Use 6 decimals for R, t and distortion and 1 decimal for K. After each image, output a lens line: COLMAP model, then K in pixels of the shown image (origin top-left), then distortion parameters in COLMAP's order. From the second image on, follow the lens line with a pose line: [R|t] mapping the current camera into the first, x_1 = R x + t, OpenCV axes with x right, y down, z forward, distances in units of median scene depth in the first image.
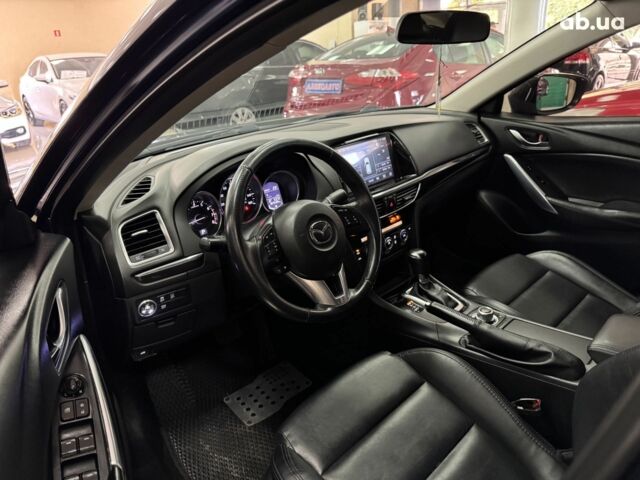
lens RADIAL K [[535.0, 0, 320.0], [0, 535.0, 240.0], [0, 0, 1]] dist [-0.009584, -0.003958]
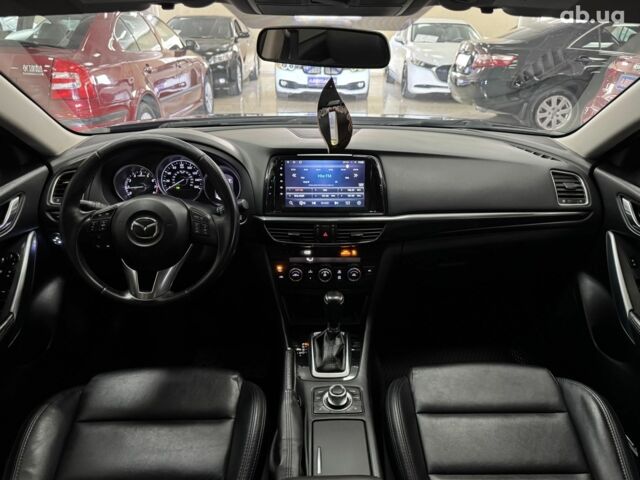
lens RADIAL K [[524.5, 0, 320.0], [0, 524.5, 240.0], [0, 0, 1]] dist [0.057033, -0.000737]
pose [[0.677082, 0.339841, -0.652739, 0.551134], [-0.292735, 0.938167, 0.184795, -0.170525], [0.675179, 0.065958, 0.734699, 0.275864]]
